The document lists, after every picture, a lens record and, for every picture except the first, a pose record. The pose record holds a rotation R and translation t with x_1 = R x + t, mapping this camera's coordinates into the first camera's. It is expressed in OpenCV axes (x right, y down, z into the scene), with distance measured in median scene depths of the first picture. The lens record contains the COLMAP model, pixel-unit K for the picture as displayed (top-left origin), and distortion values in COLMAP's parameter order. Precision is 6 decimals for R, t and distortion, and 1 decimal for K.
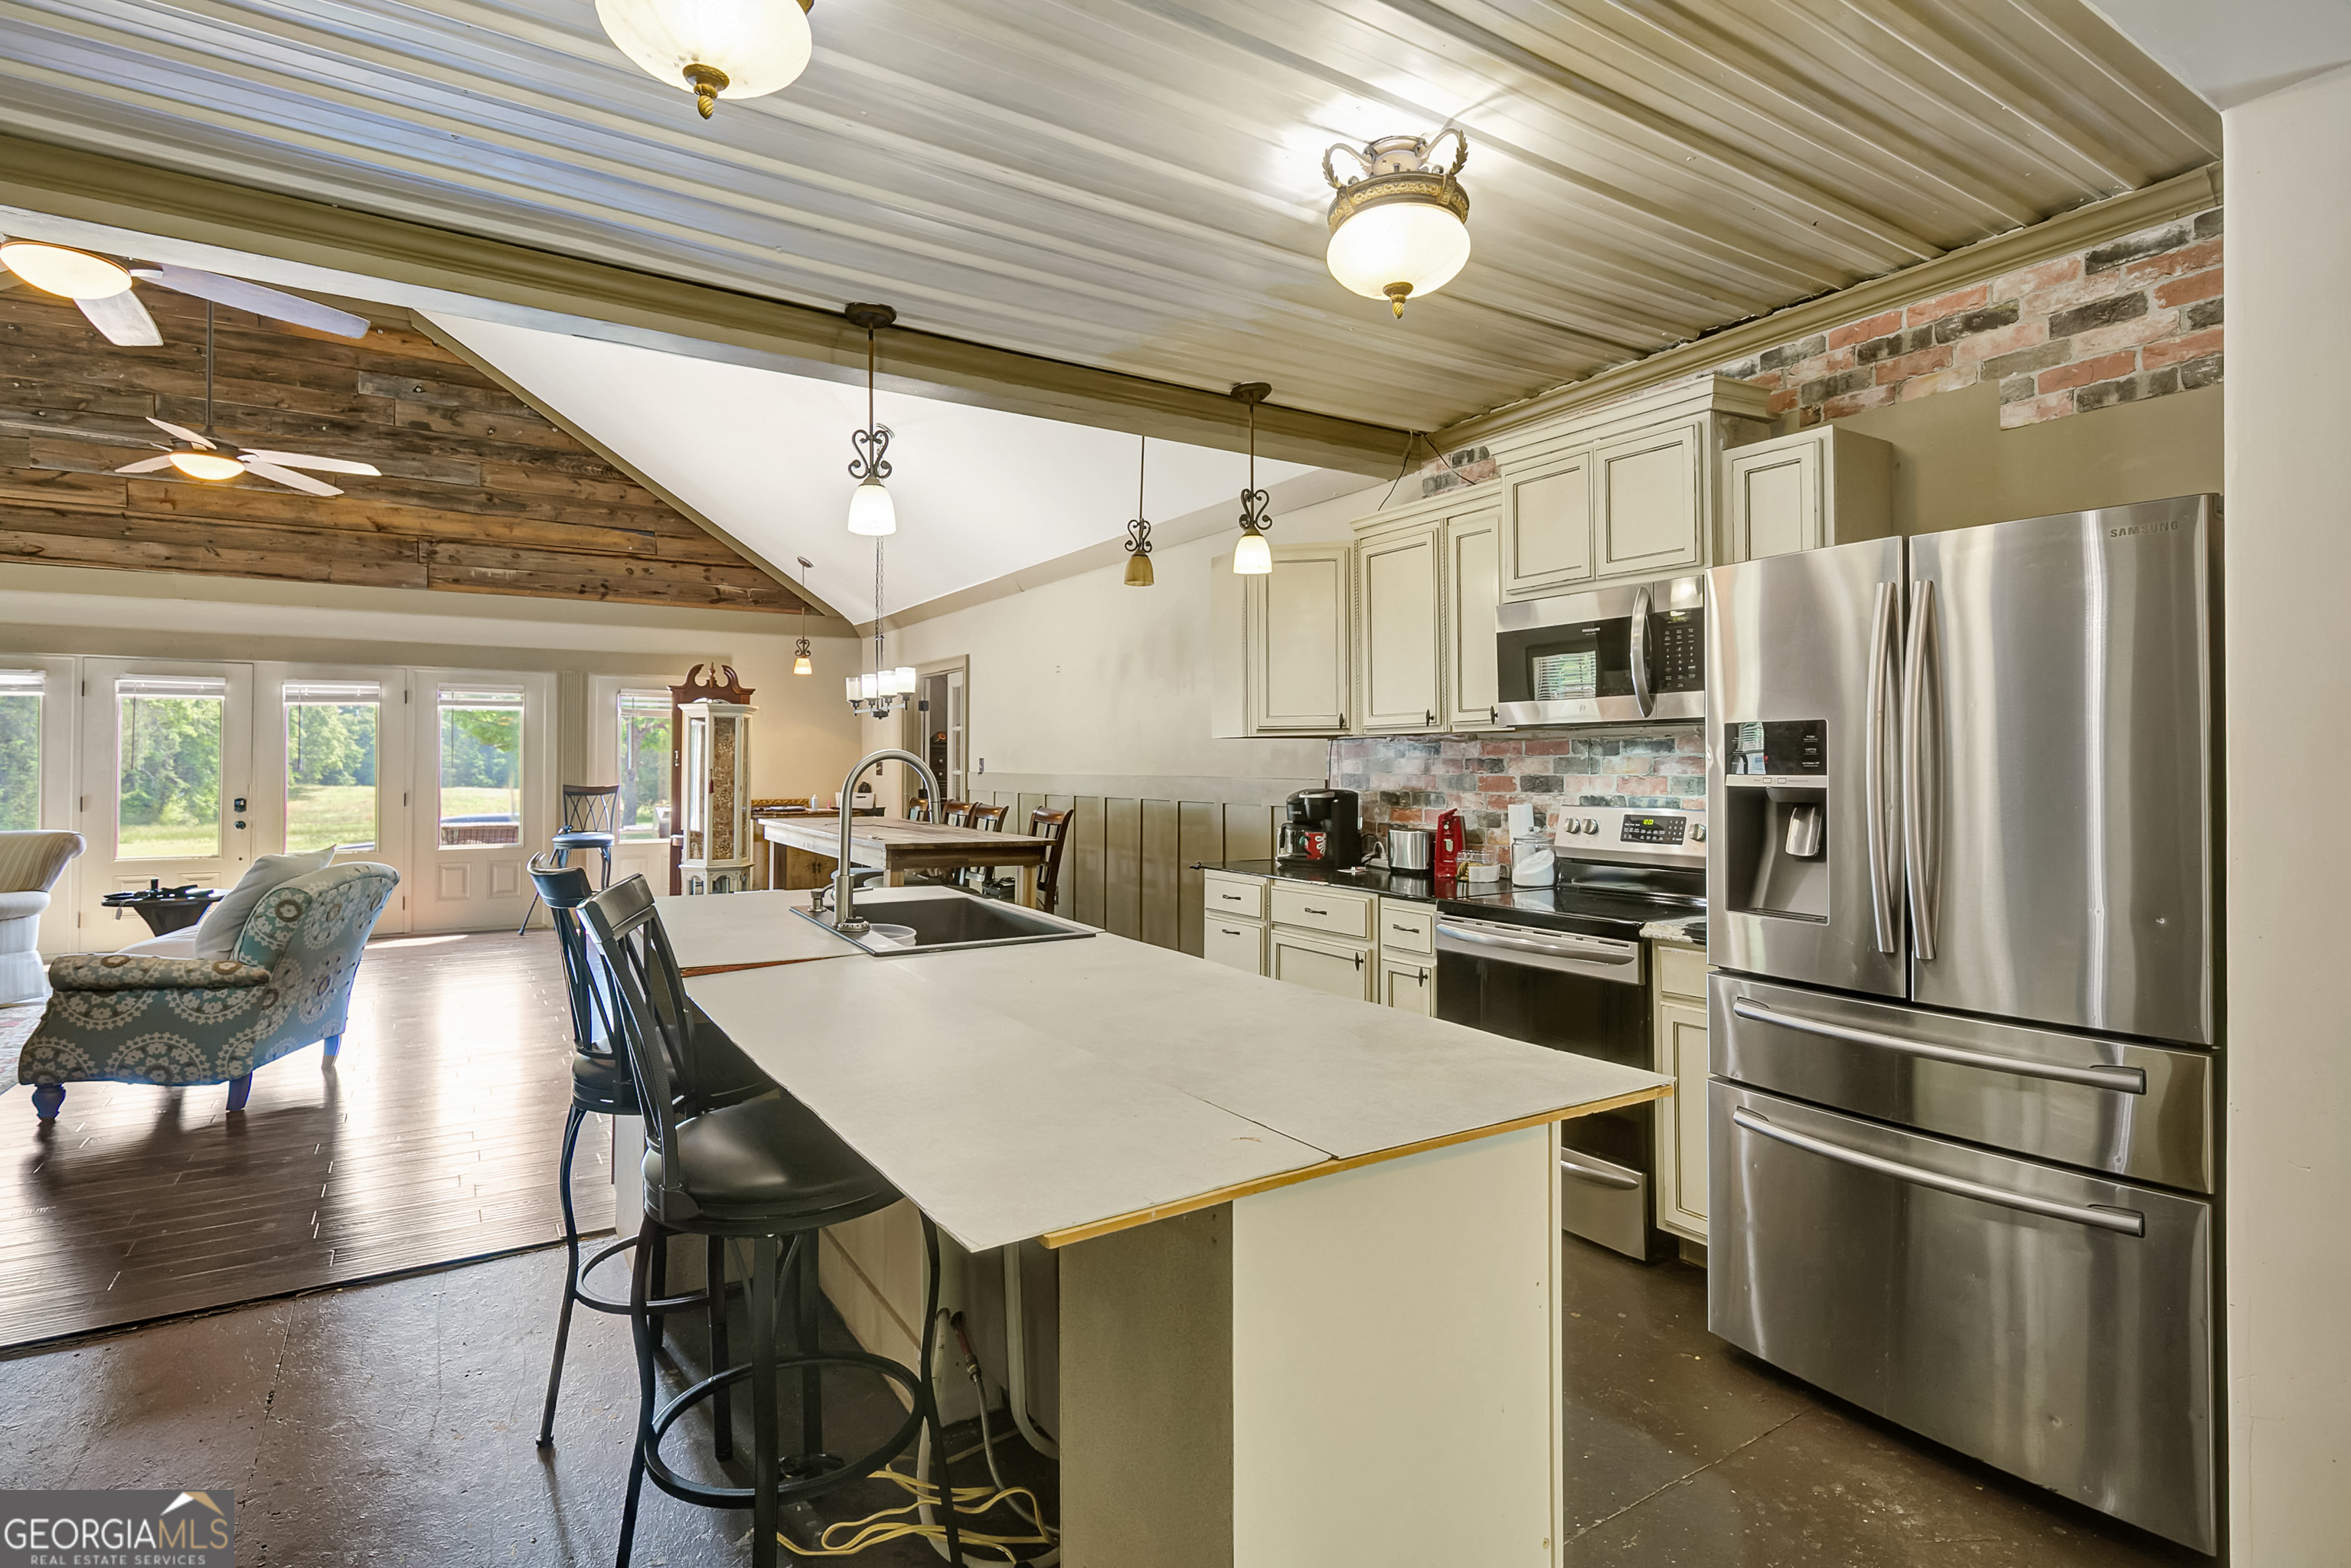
lens RADIAL K [[1192.4, 0, 1212.4], [0, 1192.4, 746.9], [0, 0, 1]] dist [-0.001665, 0.001157]
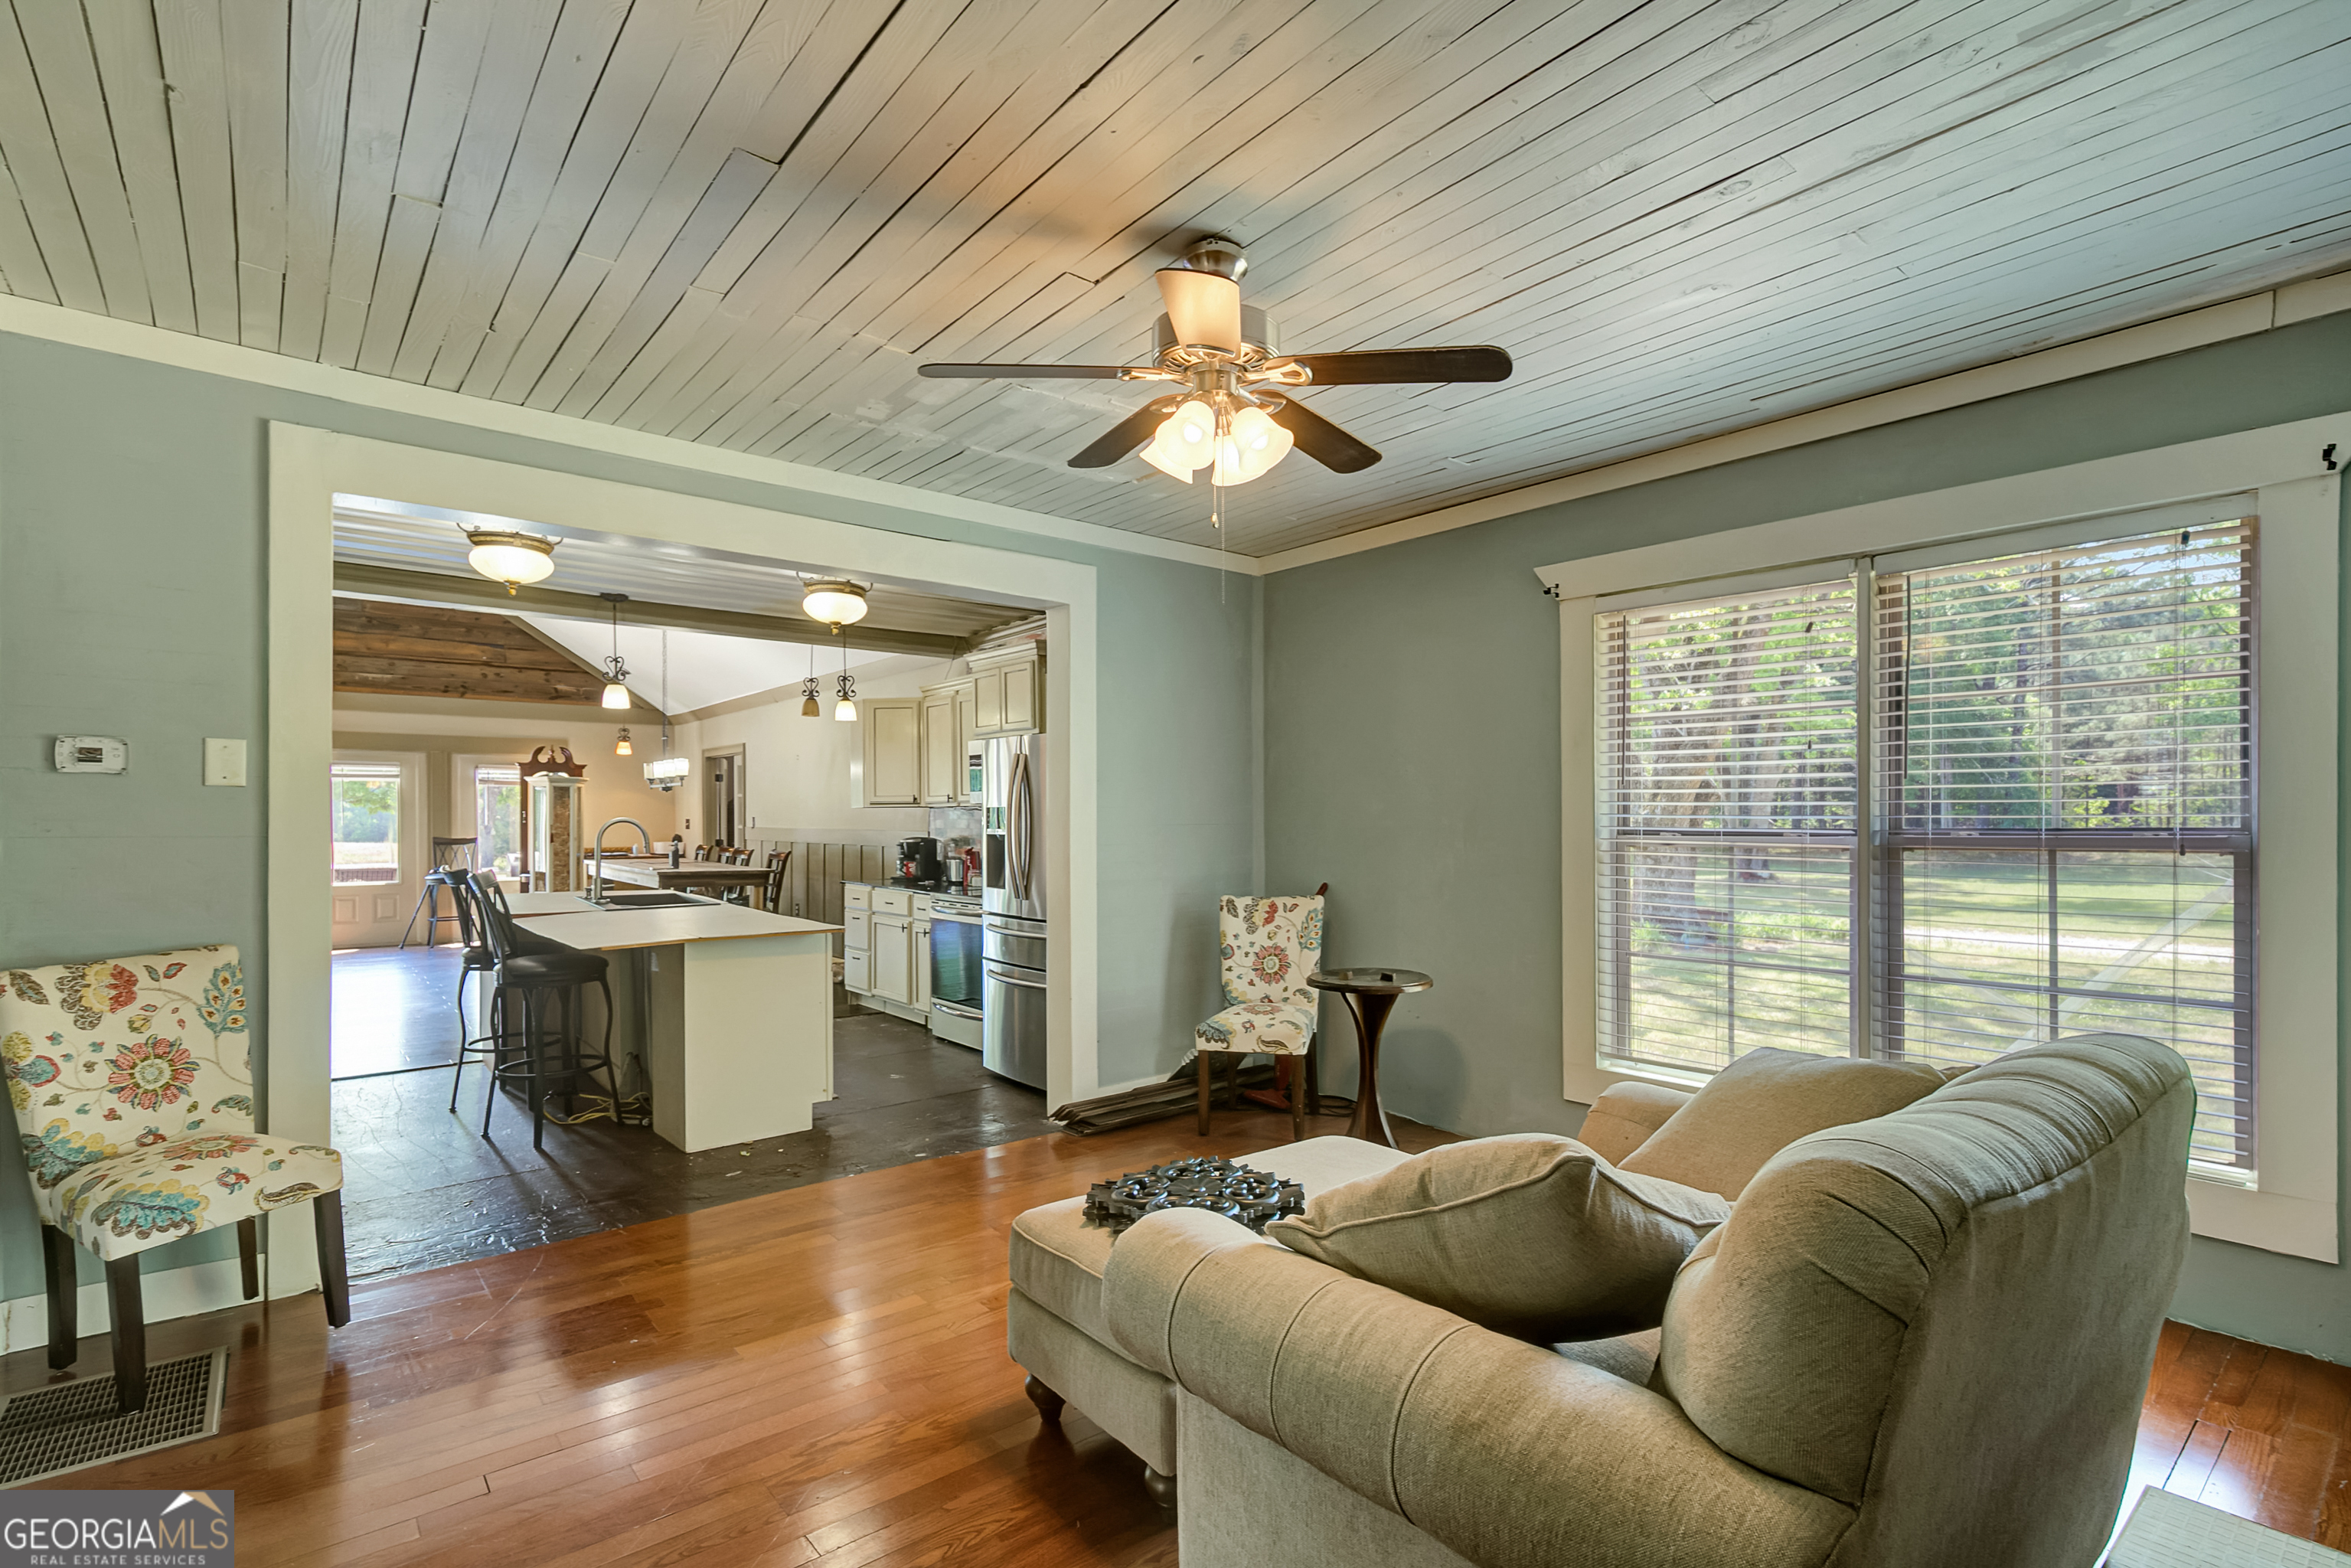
lens RADIAL K [[1106.1, 0, 1211.1], [0, 1106.1, 827.3], [0, 0, 1]] dist [0.000903, 0.000025]
pose [[0.992126, -0.001914, 0.125233, 0.179388], [-0.000988, 0.999733, 0.023107, -0.009237], [-0.125243, -0.023049, 0.991858, -0.367909]]
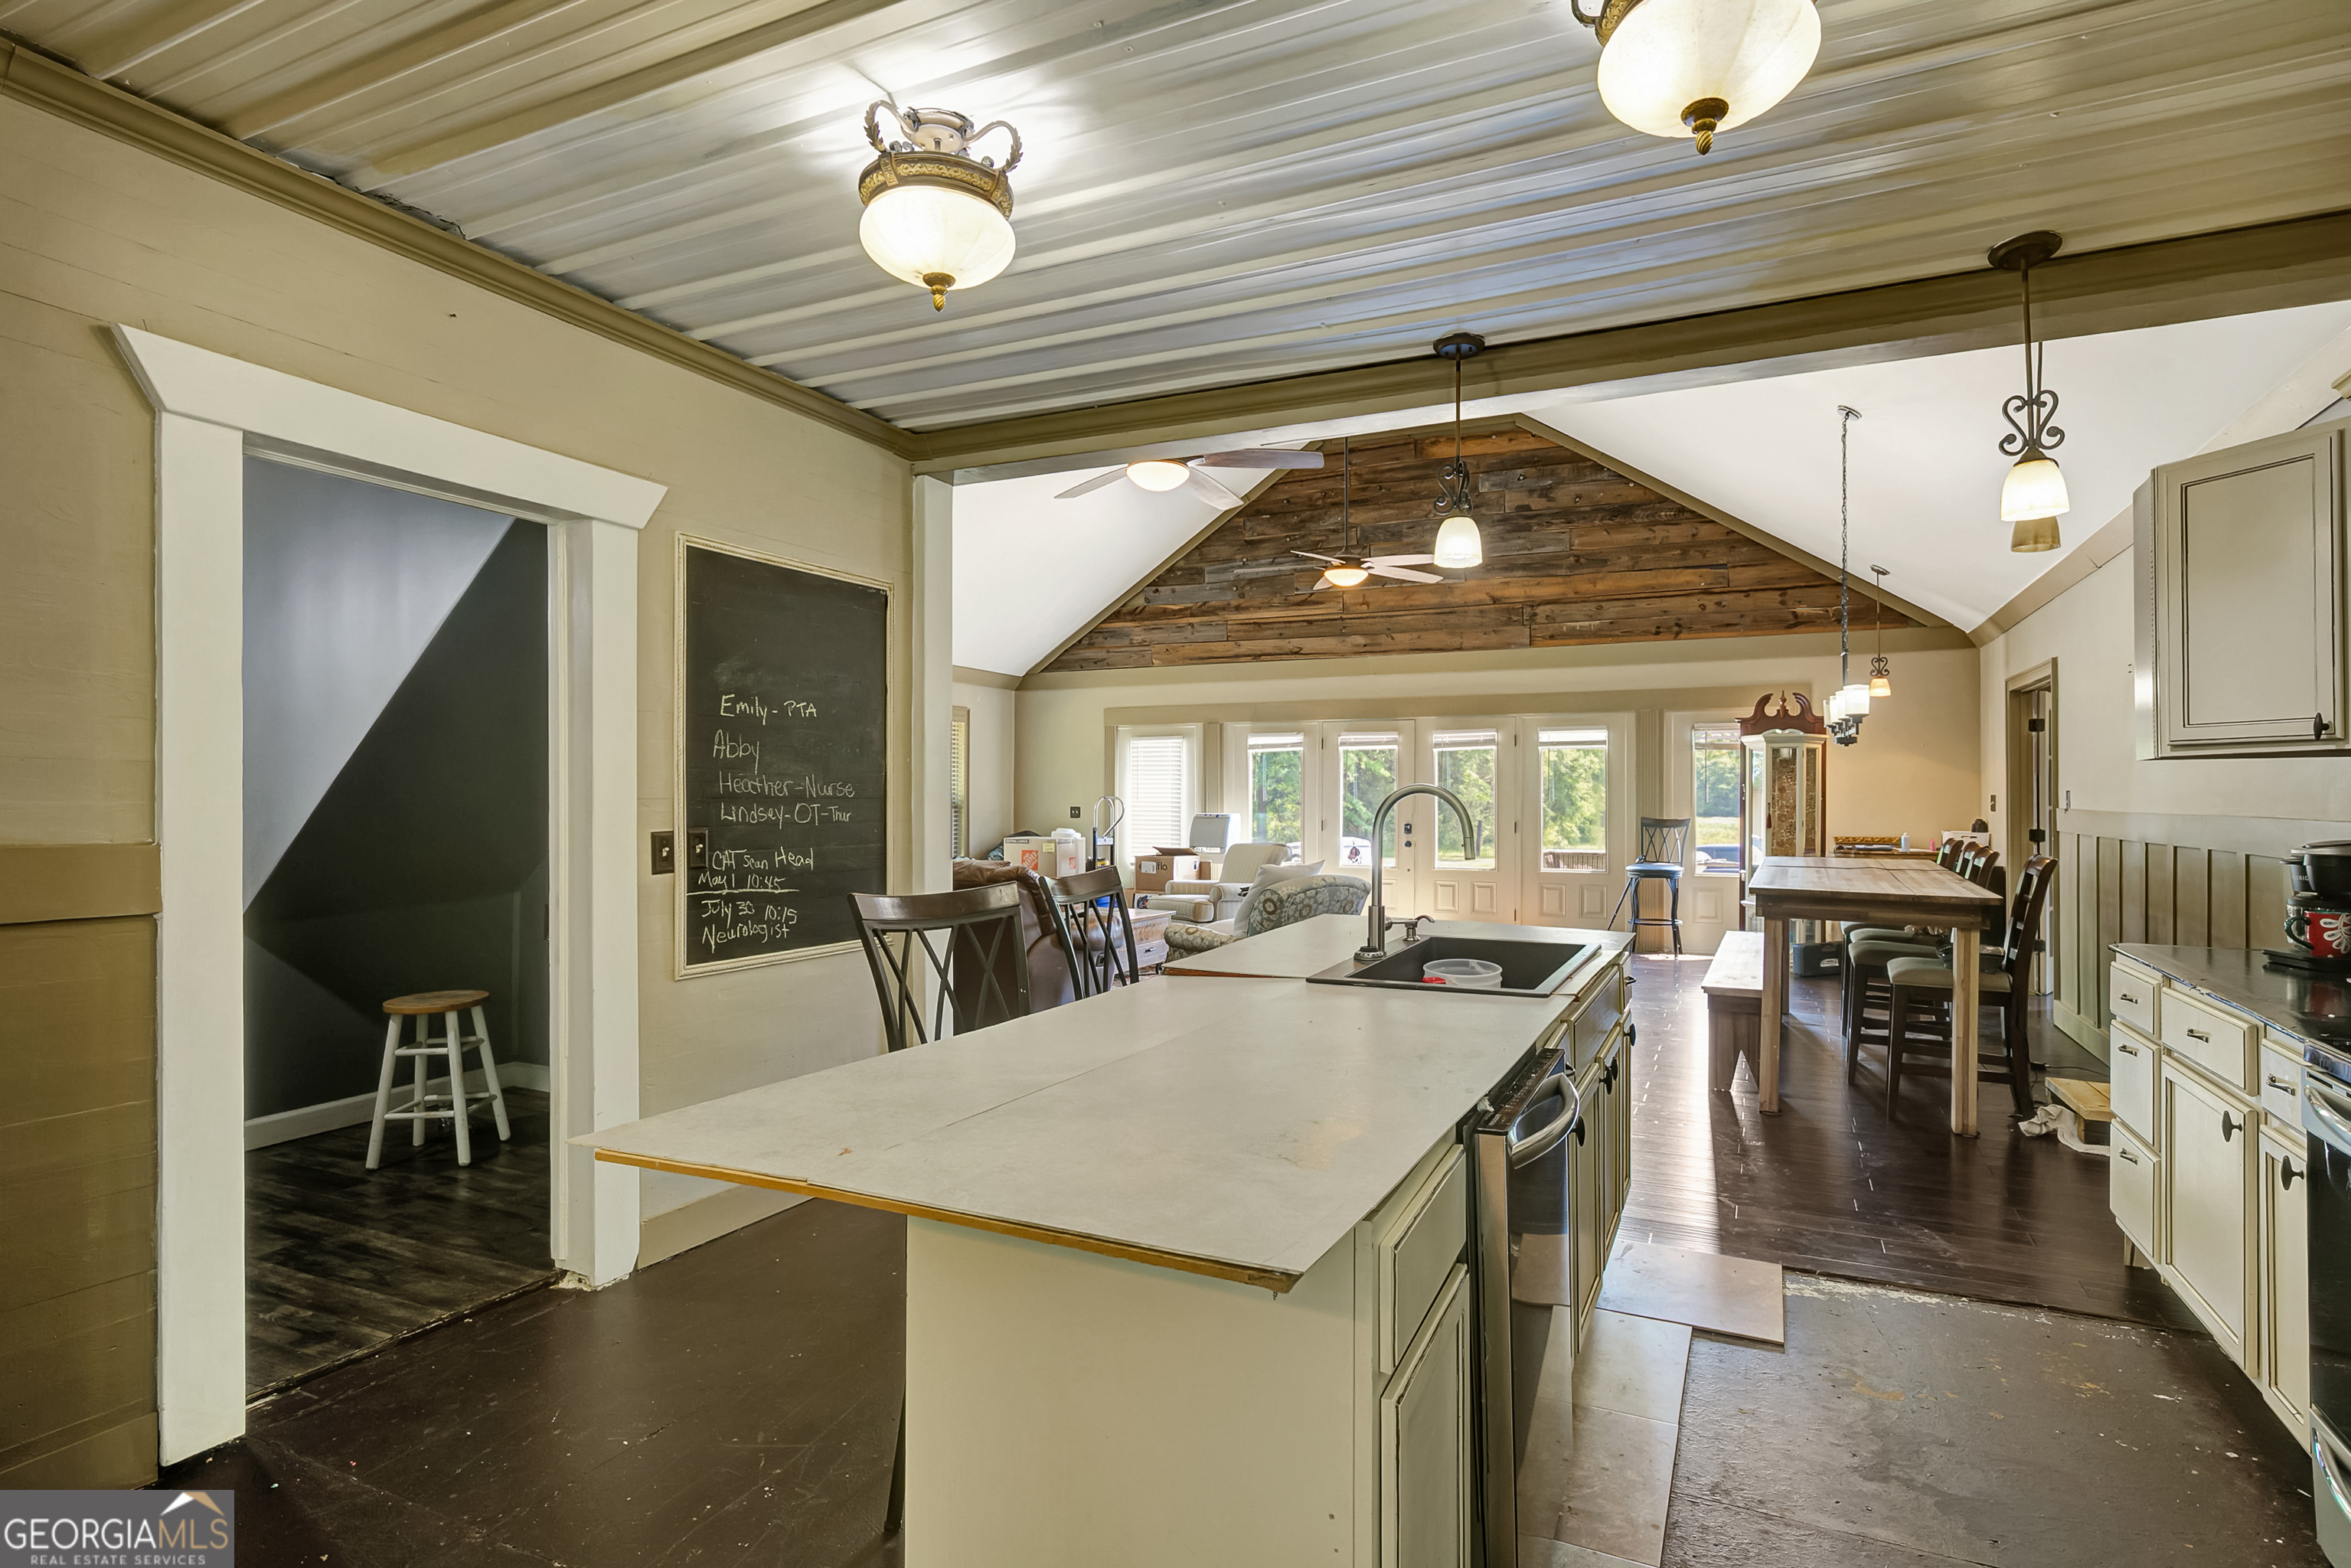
lens RADIAL K [[1192.0, 0, 1176.1], [0, 1192.0, 784.0], [0, 0, 1]] dist [-0.017166, -0.000207]
pose [[0.512092, -0.008233, -0.858891, 0.168413], [0.010817, 0.999937, -0.003136, 0.001258], [0.858863, -0.007684, 0.512148, 0.112633]]
